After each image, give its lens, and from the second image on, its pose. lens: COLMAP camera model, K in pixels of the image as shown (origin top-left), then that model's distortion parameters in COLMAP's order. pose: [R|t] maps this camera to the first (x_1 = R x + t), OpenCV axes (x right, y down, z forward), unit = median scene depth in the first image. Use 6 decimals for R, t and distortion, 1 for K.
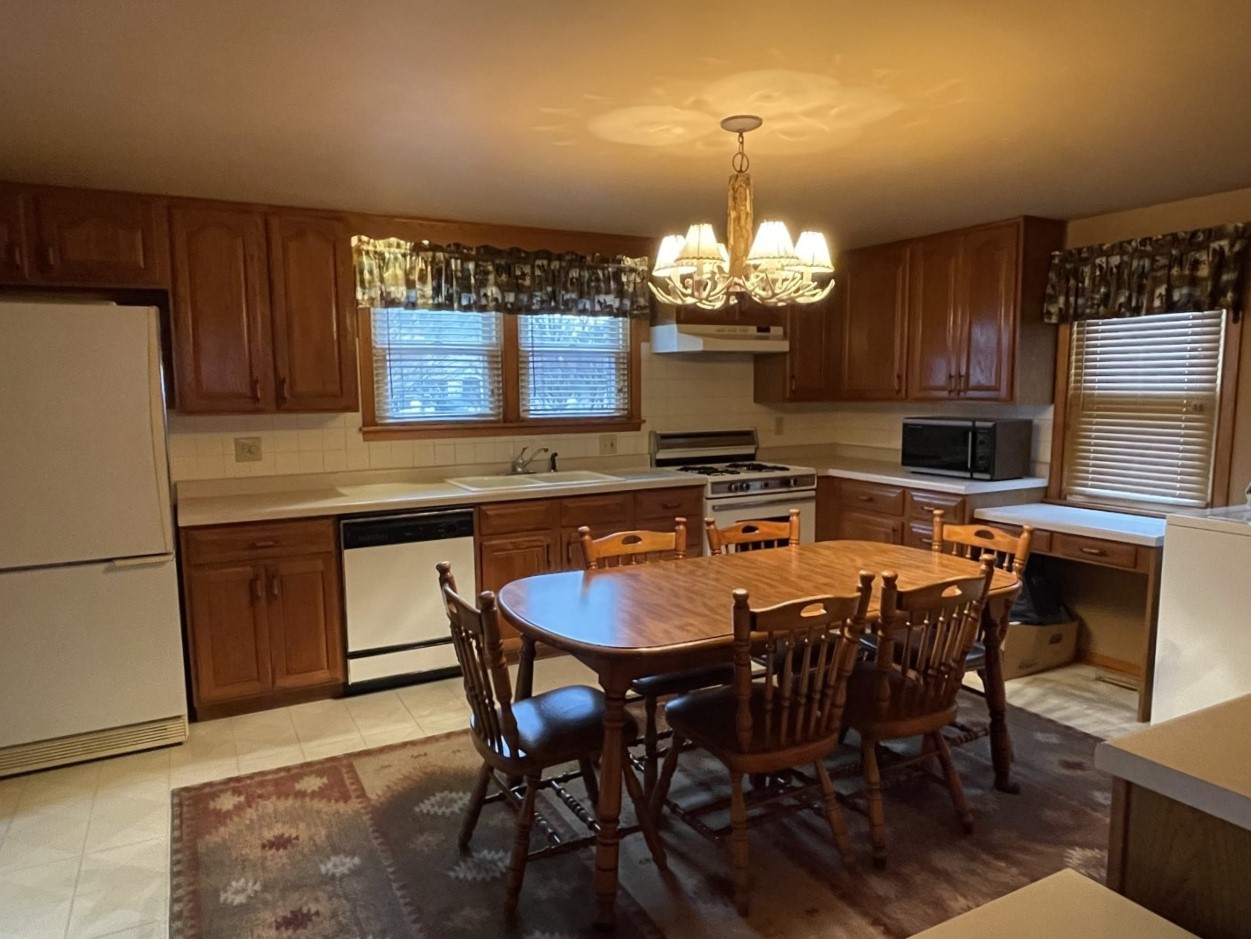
lens RADIAL K [[851.4, 0, 611.6], [0, 851.4, 473.2], [0, 0, 1]] dist [0.028549, -0.062859]
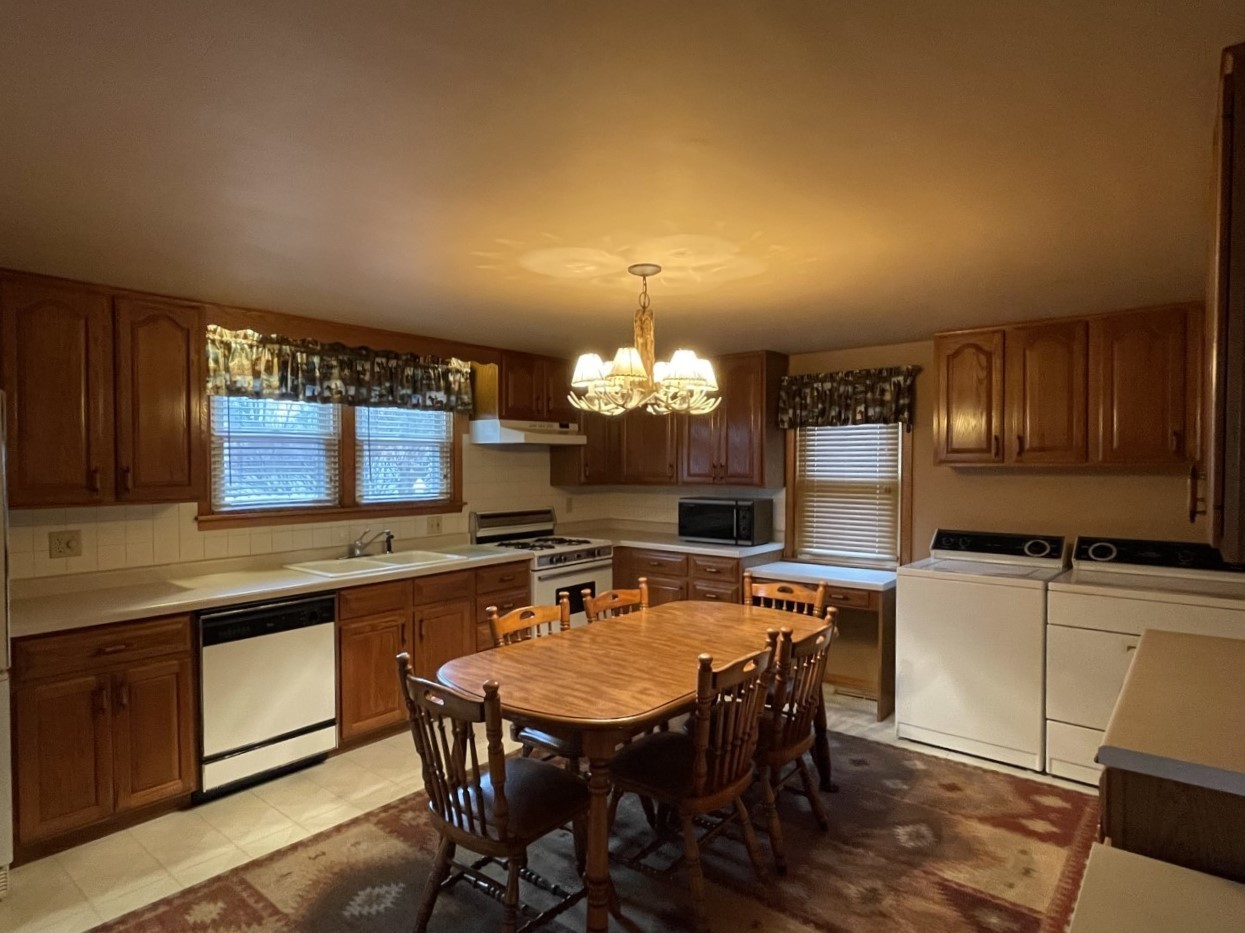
lens RADIAL K [[728.4, 0, 622.5], [0, 728.4, 466.5], [0, 0, 1]] dist [0.004783, -0.003535]
pose [[0.919107, 0.004206, 0.393986, -0.181696], [0.034545, 0.995232, -0.091212, -0.018302], [-0.392491, 0.097444, 0.914579, 0.045306]]
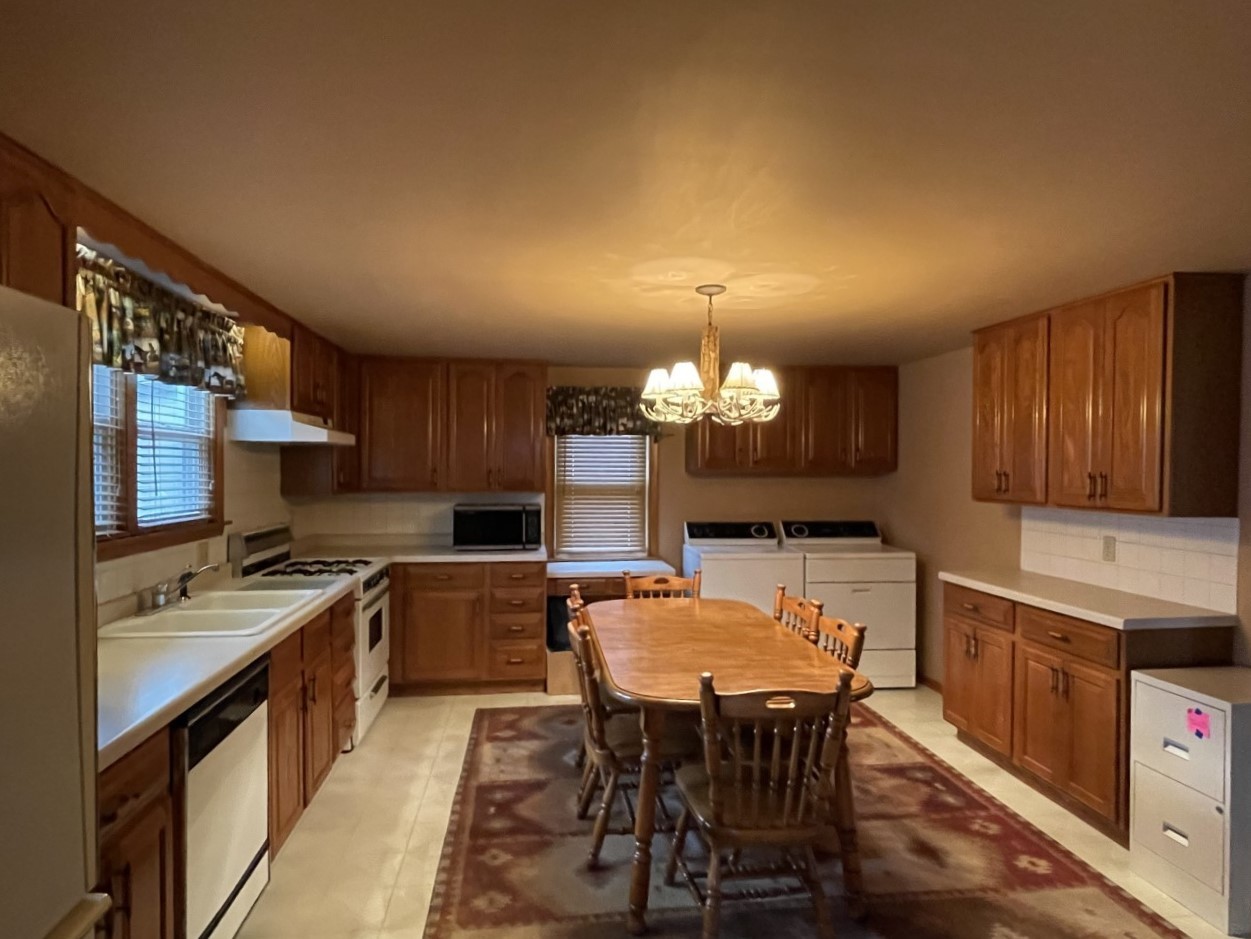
lens RADIAL K [[731.9, 0, 625.5], [0, 731.9, 469.5], [0, 0, 1]] dist [0.004783, -0.003535]
pose [[0.335865, 0.007282, 0.941882, -0.608183], [0.091344, 0.995005, -0.040265, -0.058735], [-0.937470, 0.099559, 0.333523, 0.484305]]
